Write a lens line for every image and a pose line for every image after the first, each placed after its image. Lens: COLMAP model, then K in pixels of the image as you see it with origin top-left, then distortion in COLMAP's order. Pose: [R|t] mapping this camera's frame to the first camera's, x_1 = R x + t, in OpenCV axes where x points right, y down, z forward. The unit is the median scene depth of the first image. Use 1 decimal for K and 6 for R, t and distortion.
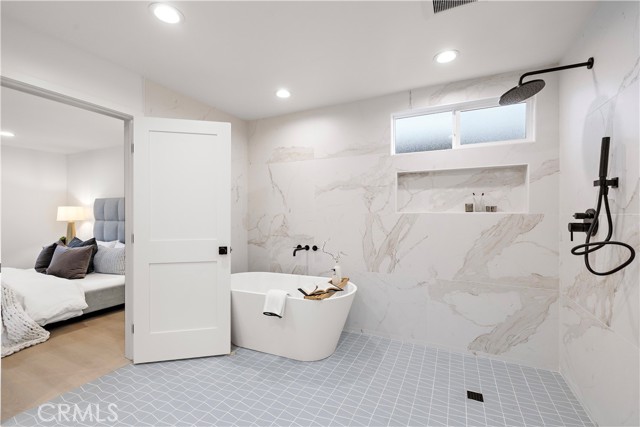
lens RADIAL K [[270.8, 0, 318.2], [0, 270.8, 214.5], [0, 0, 1]] dist [0.001606, 0.000318]
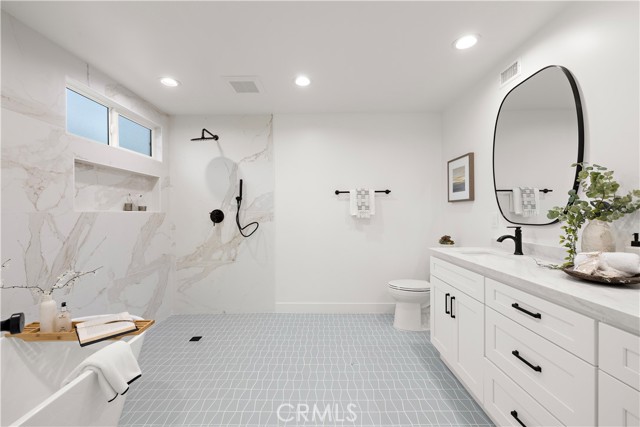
lens RADIAL K [[270.8, 0, 317.6], [0, 270.8, 214.3], [0, 0, 1]] dist [0.001606, 0.000318]
pose [[-0.417166, -0.000565, 0.908830, -0.709799], [0.012719, 0.999898, 0.006460, 0.006576], [-0.908741, 0.014255, -0.417117, 0.716928]]
